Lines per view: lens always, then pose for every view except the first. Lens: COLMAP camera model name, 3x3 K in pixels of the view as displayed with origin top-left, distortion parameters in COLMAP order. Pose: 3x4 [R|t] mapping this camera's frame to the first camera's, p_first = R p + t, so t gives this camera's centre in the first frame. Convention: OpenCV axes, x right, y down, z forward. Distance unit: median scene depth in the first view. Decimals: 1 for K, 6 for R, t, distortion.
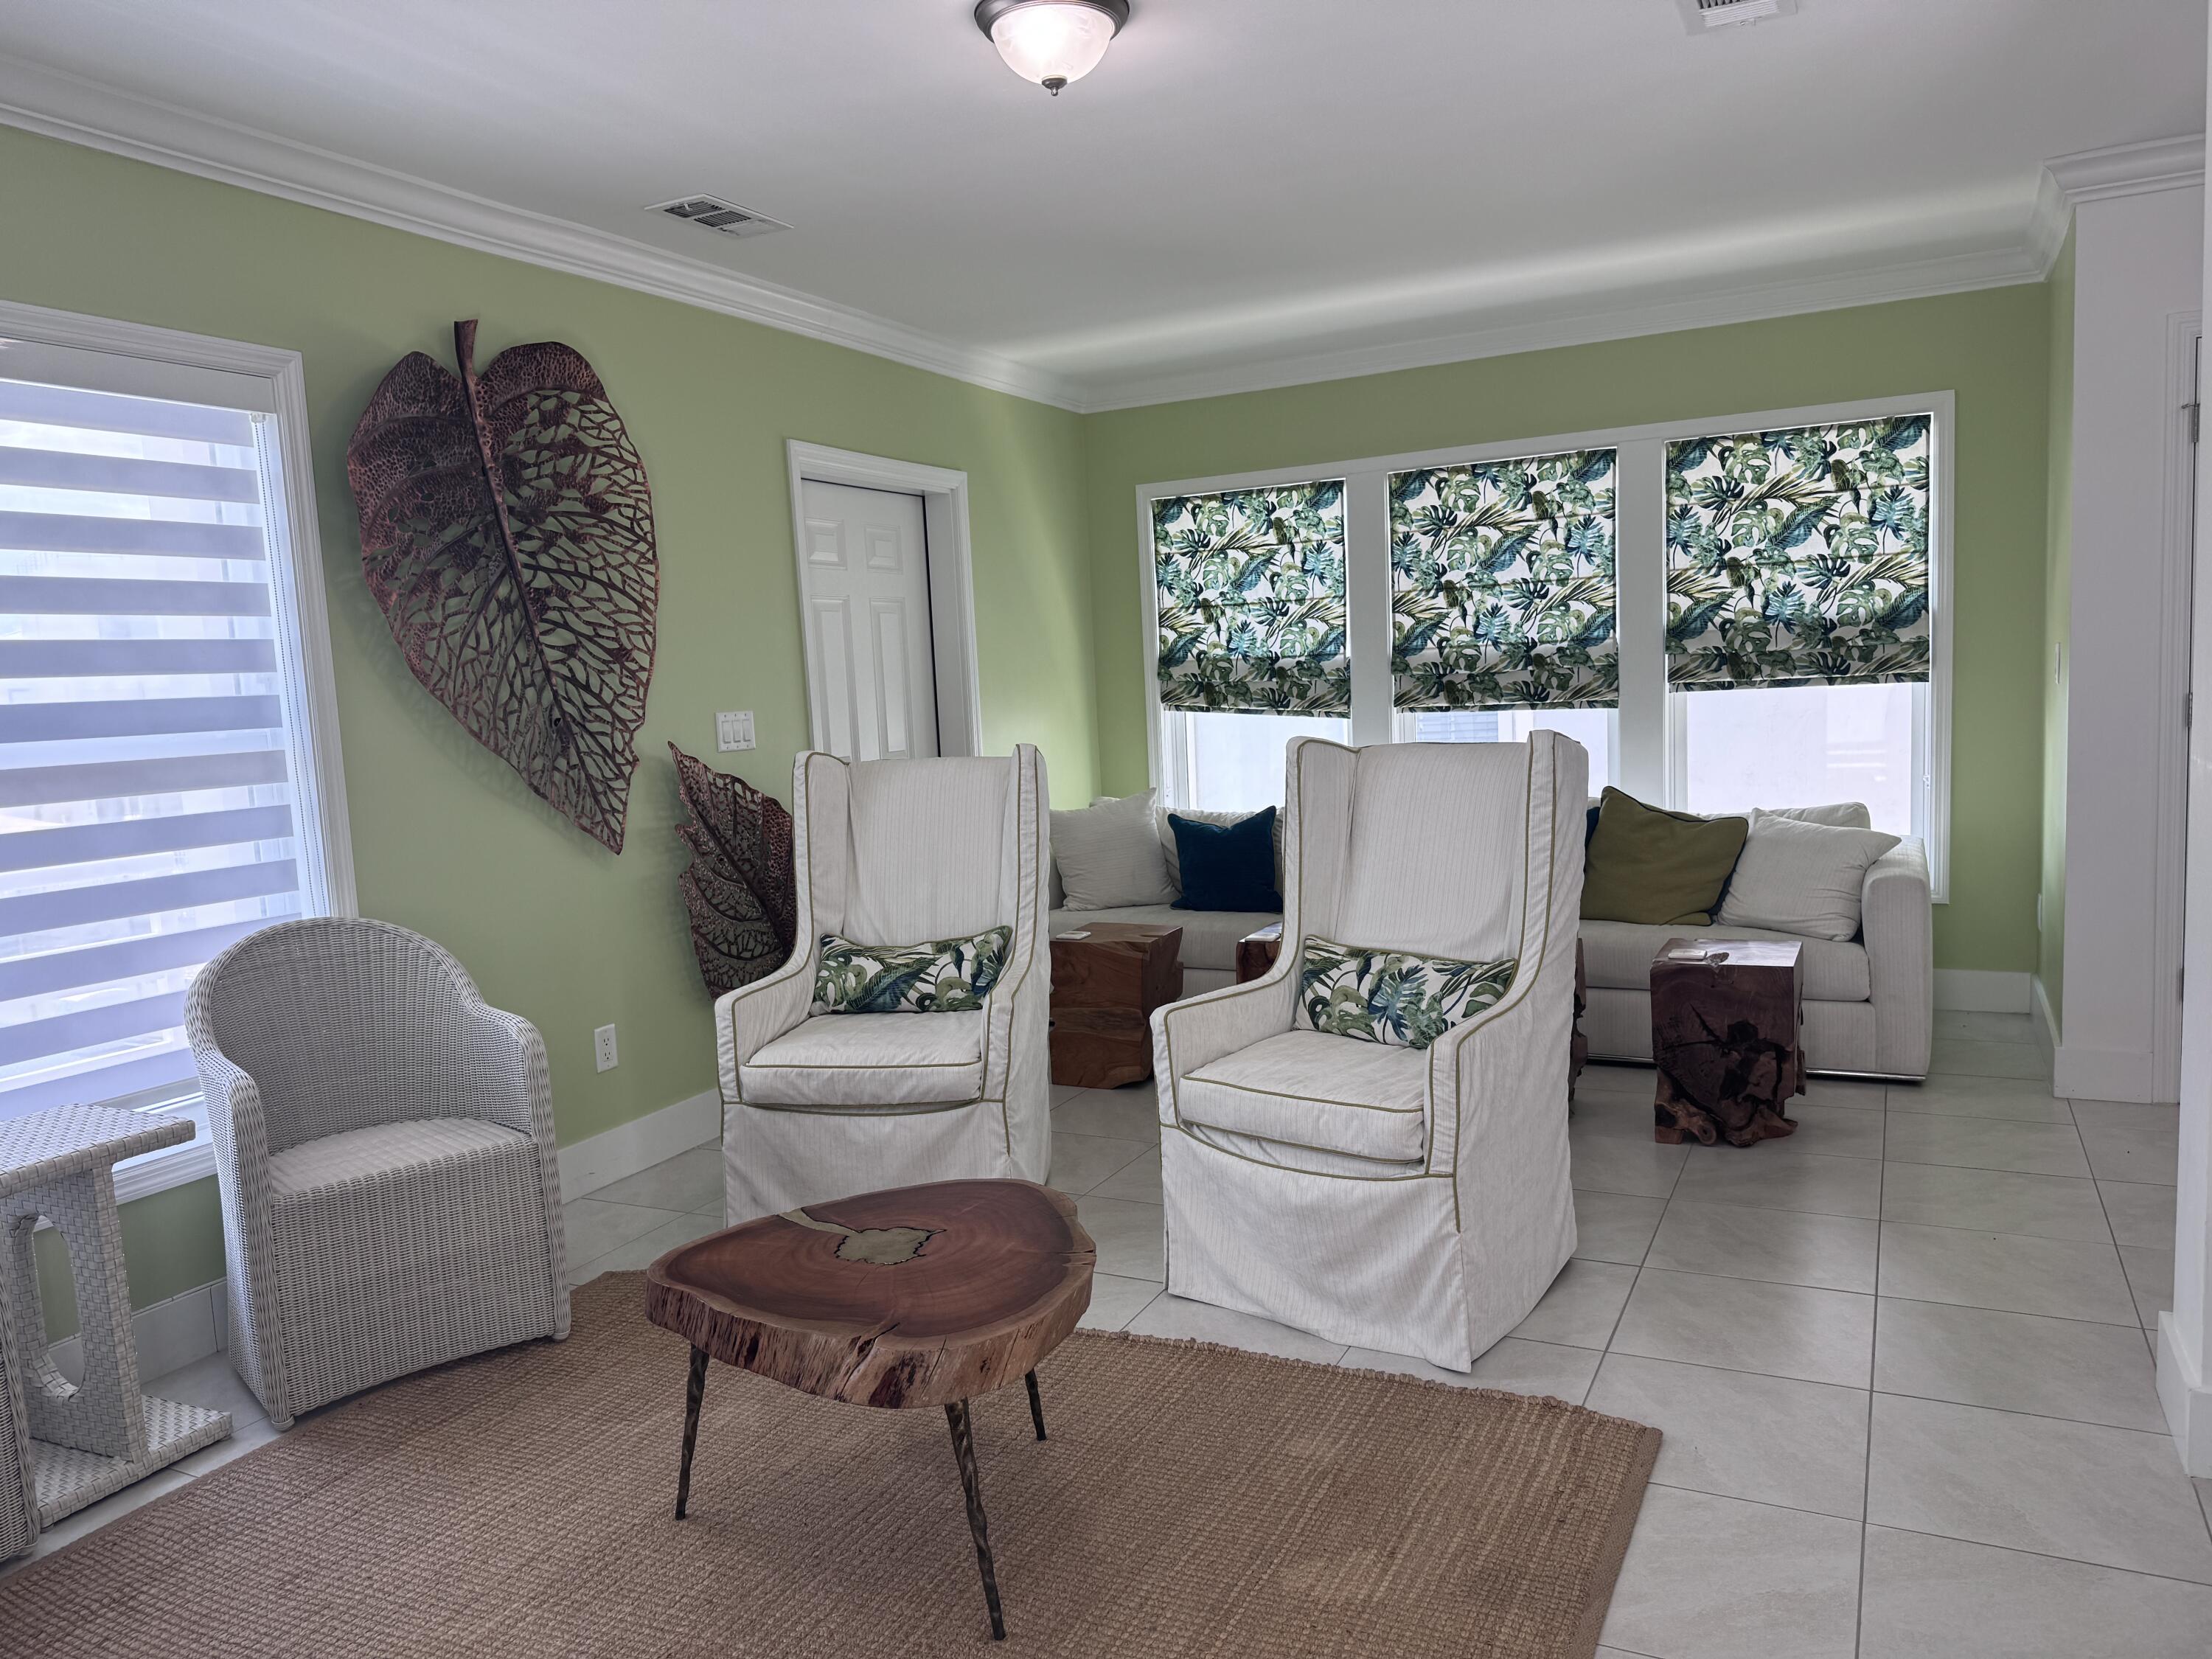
lens RADIAL K [[1541.5, 0, 1106.0], [0, 1541.5, 829.5], [0, 0, 1]] dist [0.129551, -0.199583]
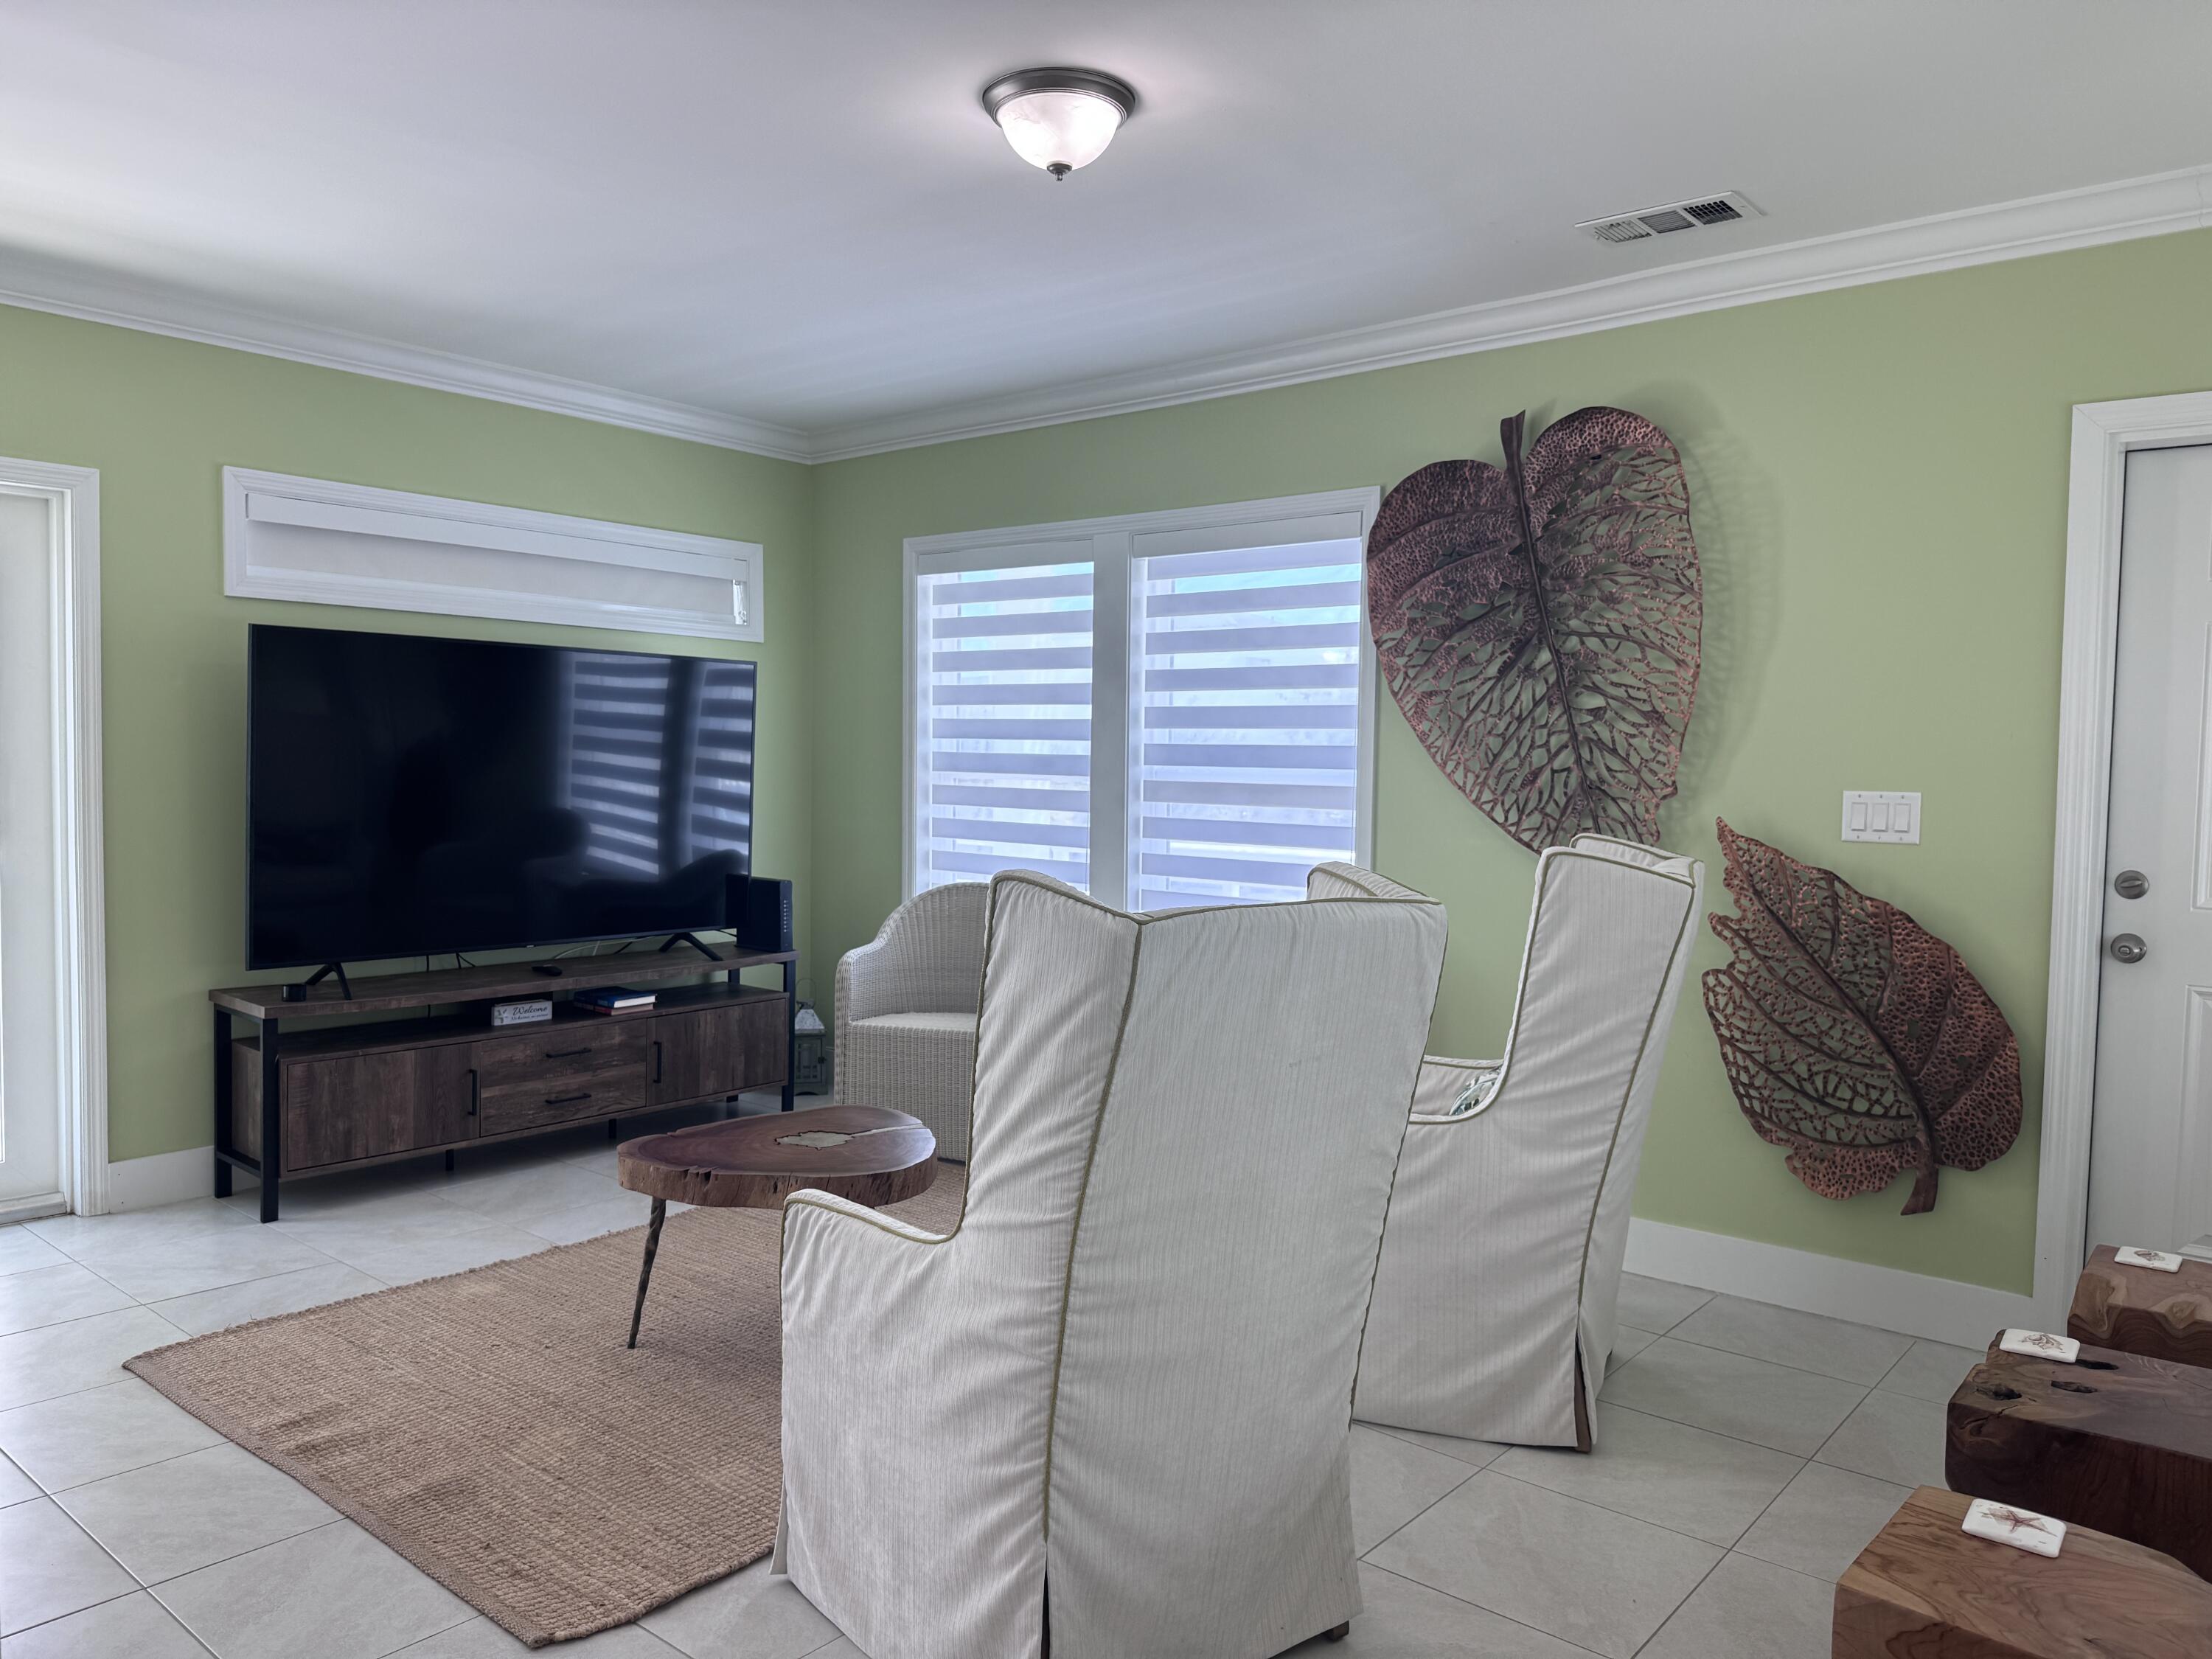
lens RADIAL K [[1541.5, 0, 1106.0], [0, 1541.5, 829.5], [0, 0, 1]] dist [0.129551, -0.199583]
pose [[-0.220943, 0.082730, -0.971771, 0.675155], [-0.110478, 0.987859, 0.109218, -0.112253], [0.969009, 0.131491, -0.209121, 0.891464]]
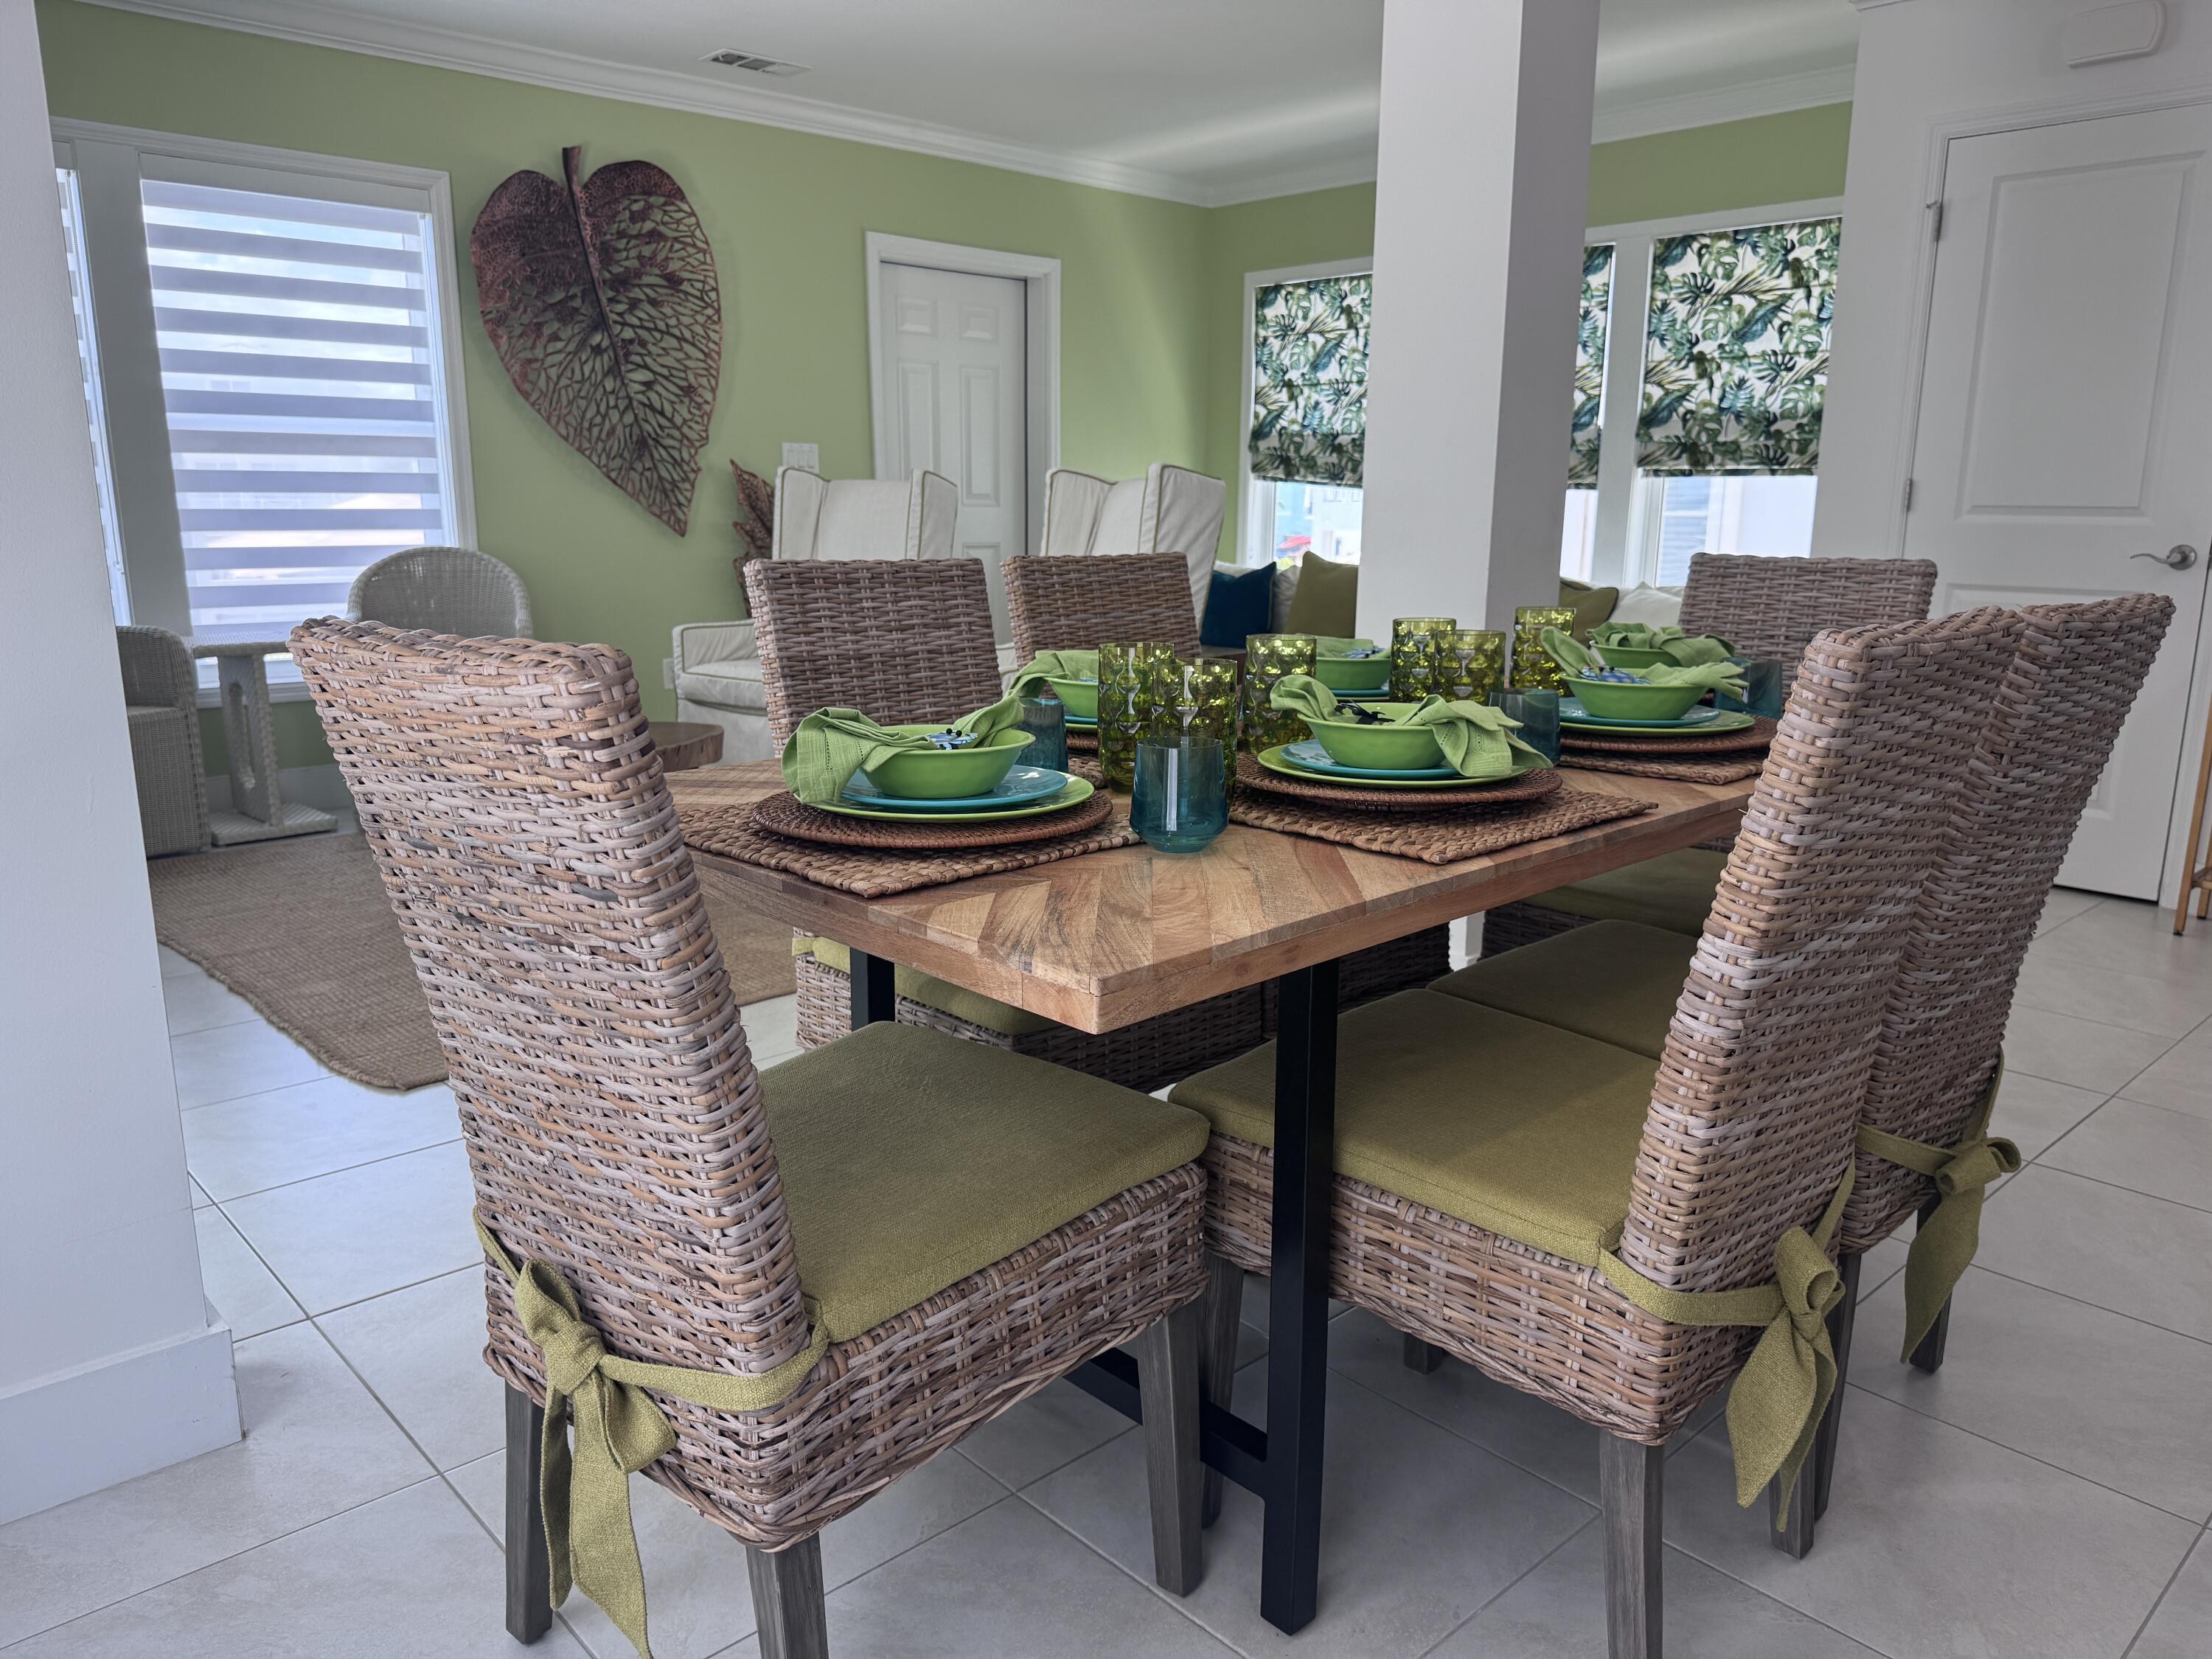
lens RADIAL K [[1634.2, 0, 1106.0], [0, 1634.2, 829.5], [0, 0, 1]] dist [0.066068, -0.115772]
pose [[0.936271, 0.123651, -0.328797, 0.569803], [-0.089157, 0.988997, 0.118054, 0.068740], [0.339777, -0.081216, 0.936993, -0.281388]]
